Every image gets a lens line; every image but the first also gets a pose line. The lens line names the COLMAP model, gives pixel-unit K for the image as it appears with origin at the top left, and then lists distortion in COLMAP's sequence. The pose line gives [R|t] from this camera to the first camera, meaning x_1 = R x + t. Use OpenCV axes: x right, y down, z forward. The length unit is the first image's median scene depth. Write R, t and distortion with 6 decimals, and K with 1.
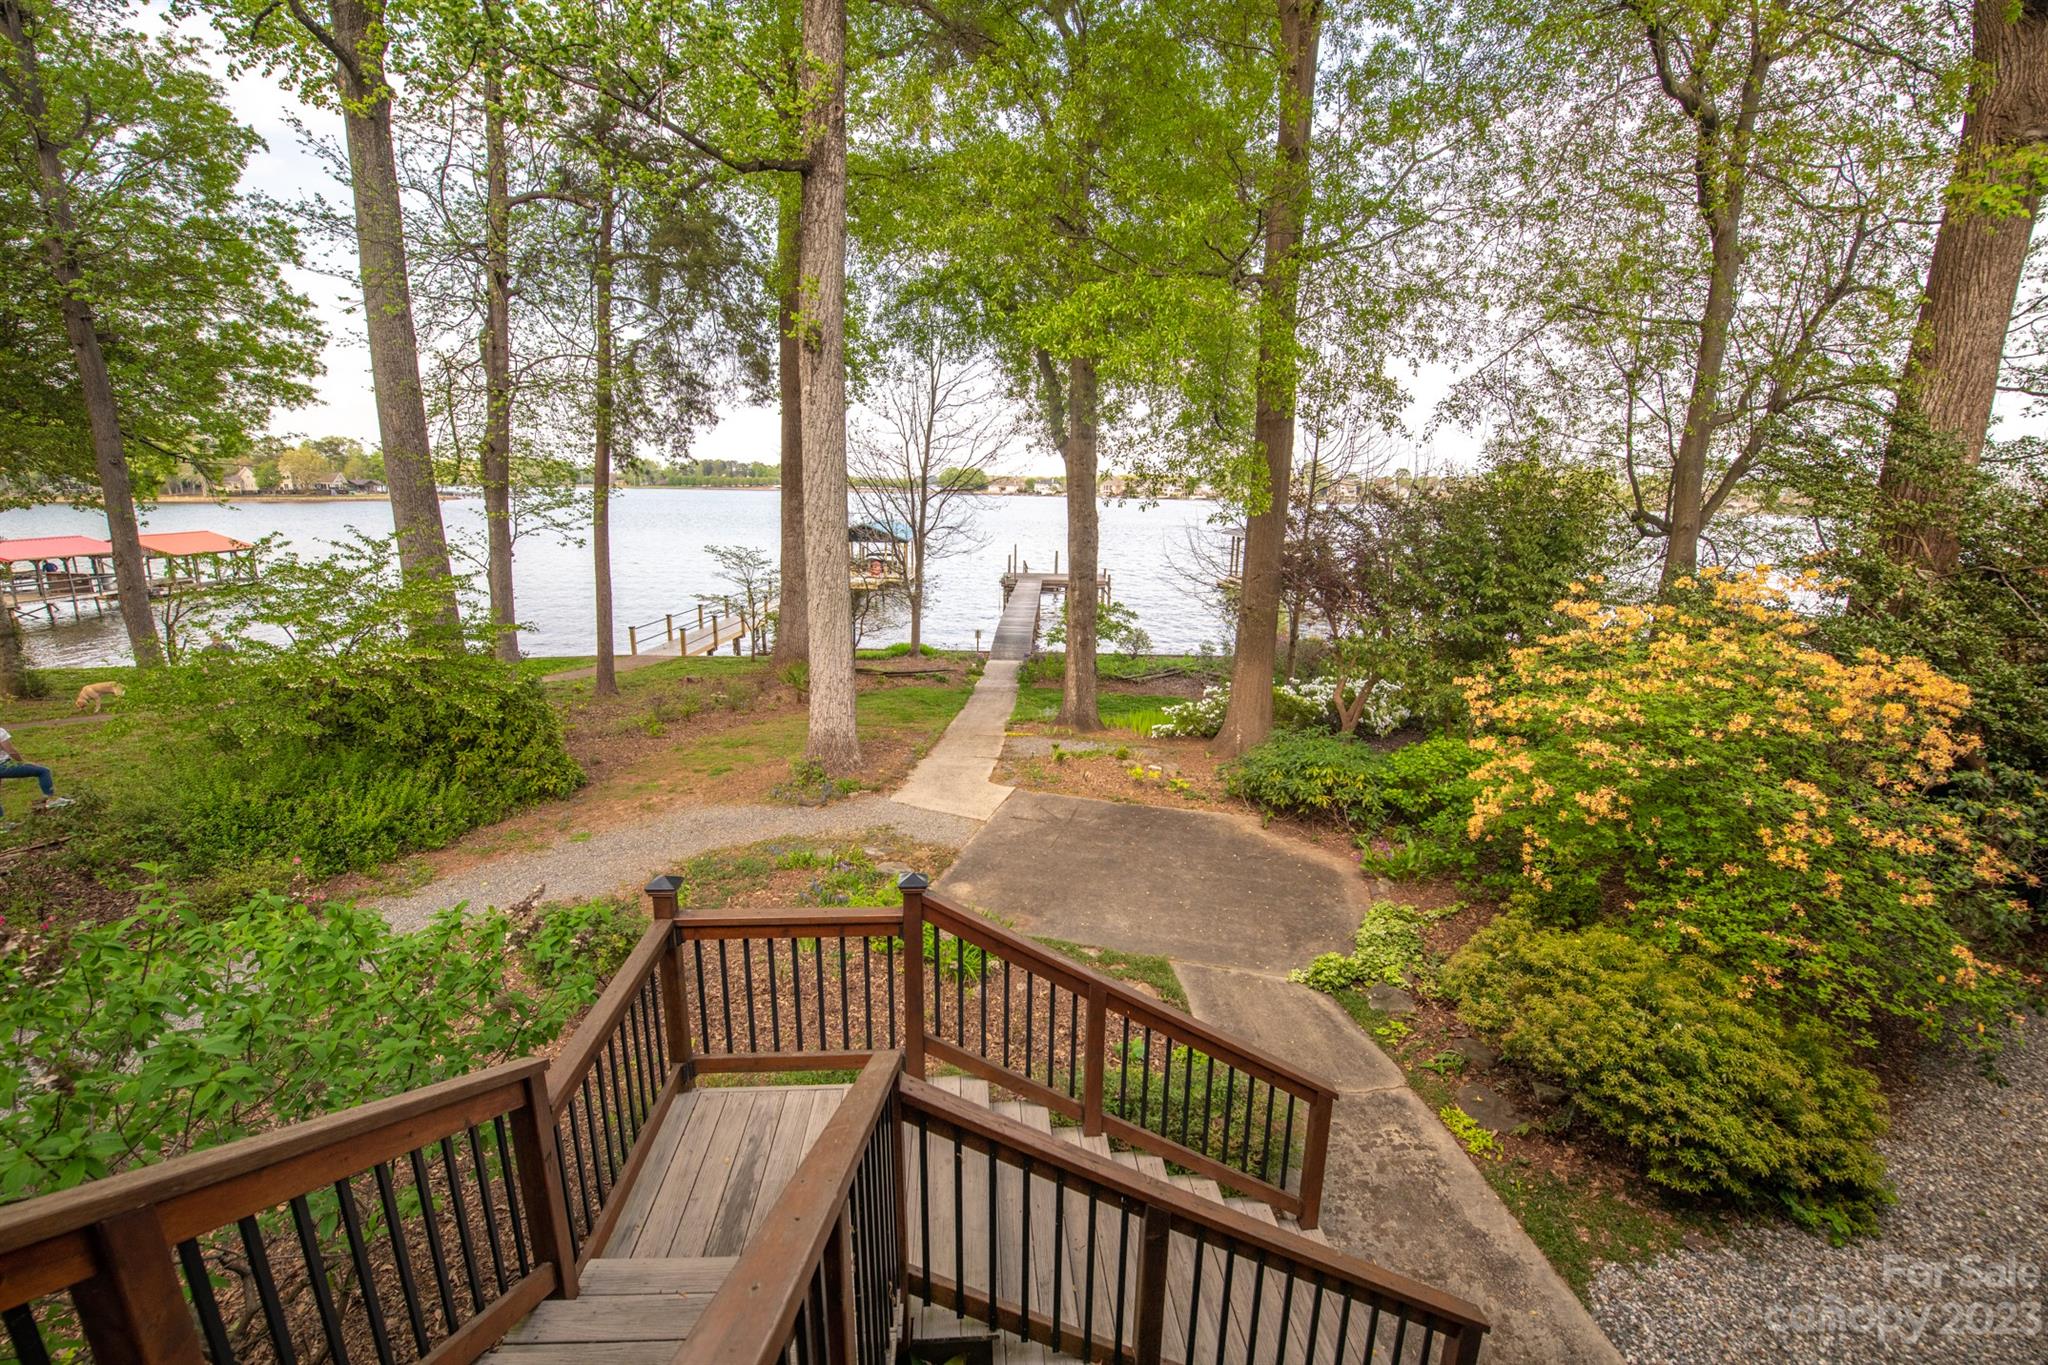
lens RADIAL K [[834.6, 0, 1020.6], [0, 834.6, 677.4], [0, 0, 1]] dist [-0.015516, -0.002929]
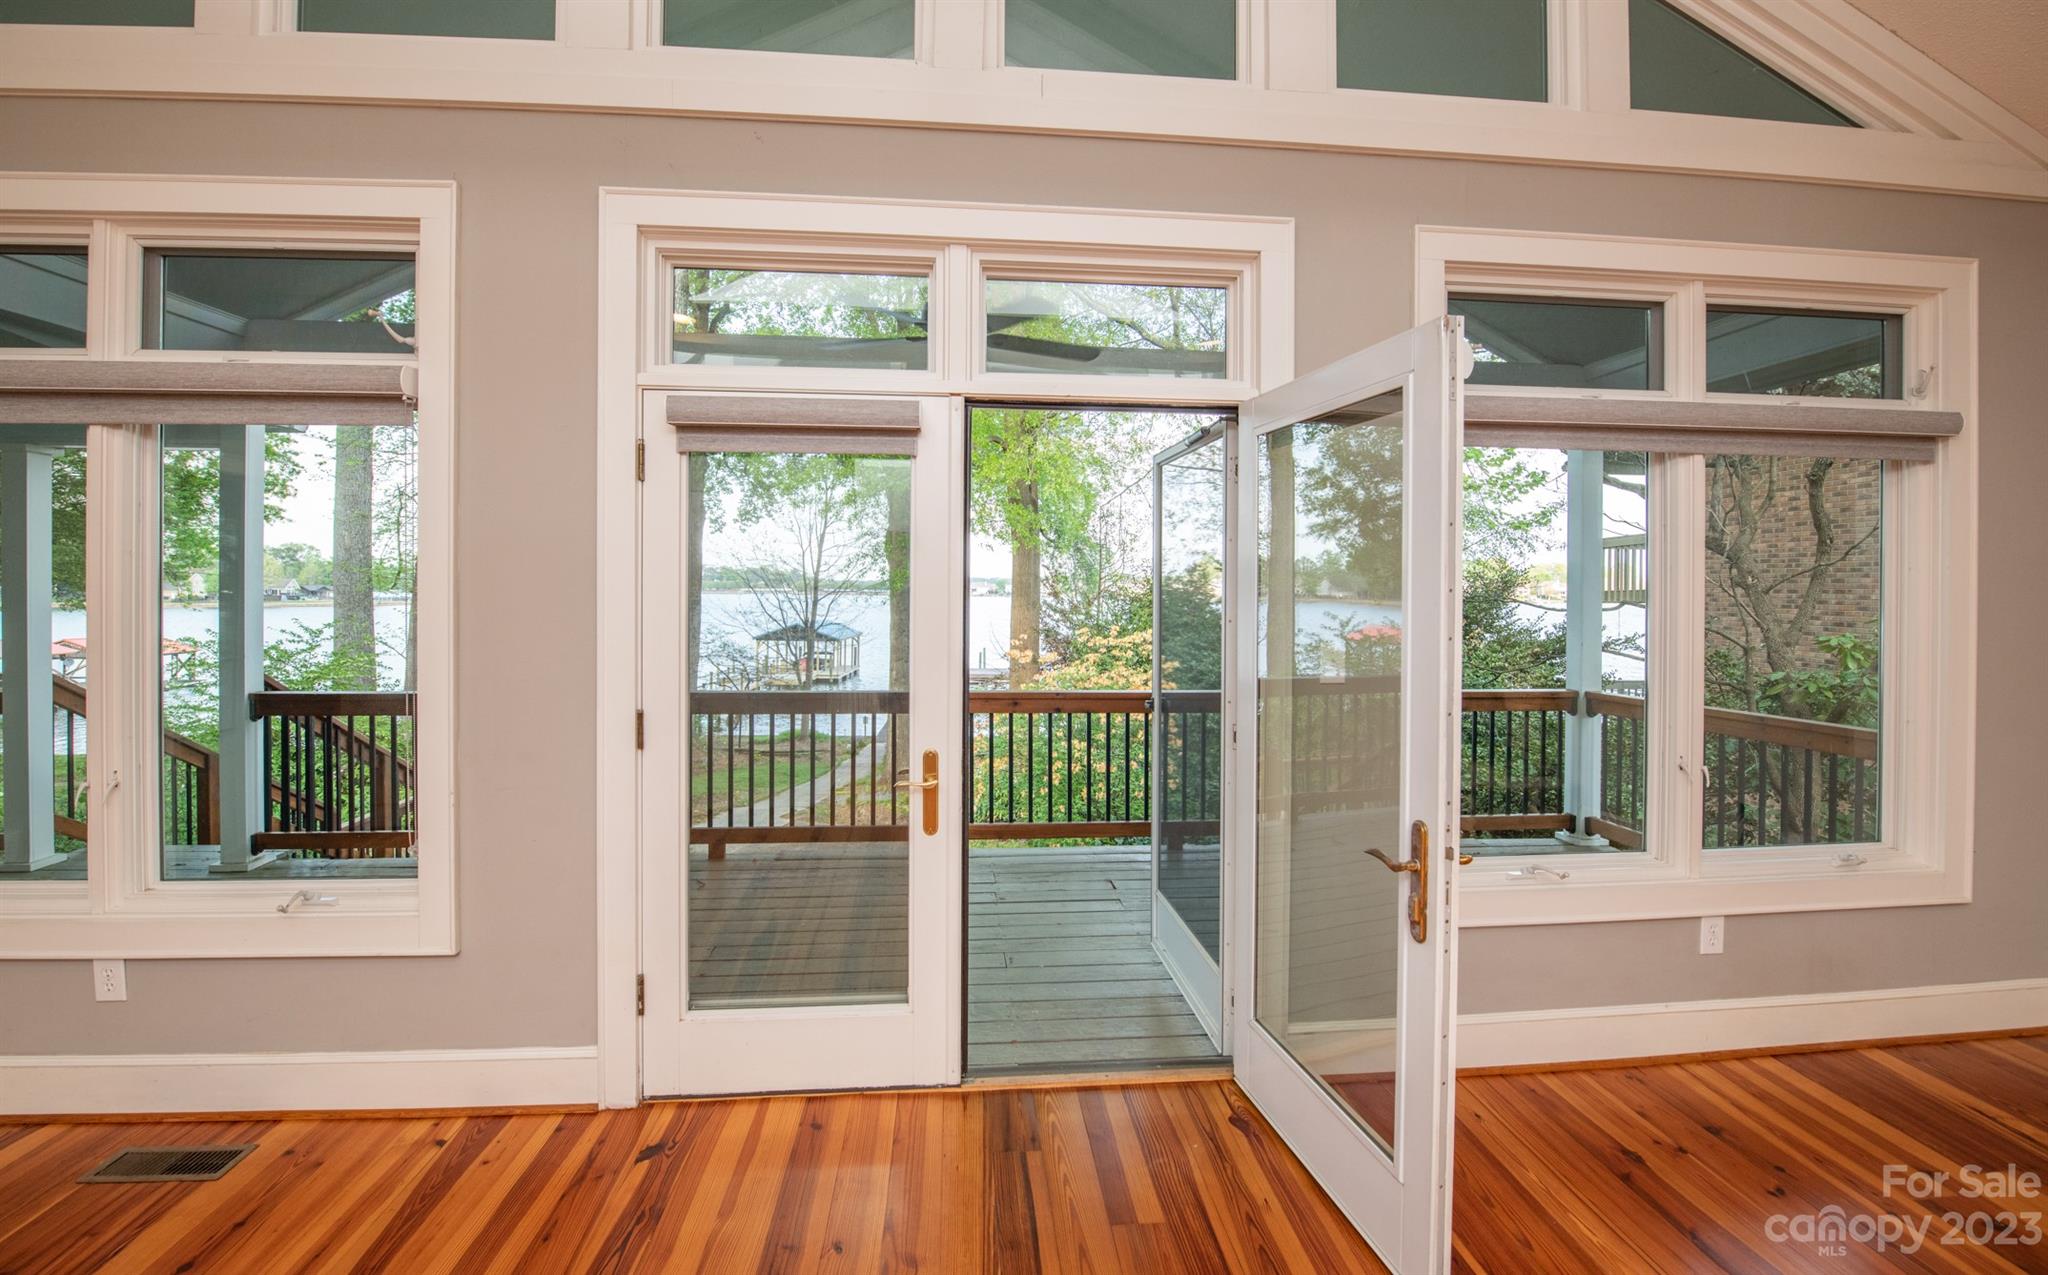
lens RADIAL K [[832.3, 0, 1000.7], [0, 832.3, 583.5], [0, 0, 1]] dist [-0.021904, -0.000517]
pose [[0.999294, -0.010303, 0.036132, 0.185317], [0.018248, 0.973713, -0.227044, 0.053695], [-0.032843, 0.227543, 0.973214, -0.225760]]
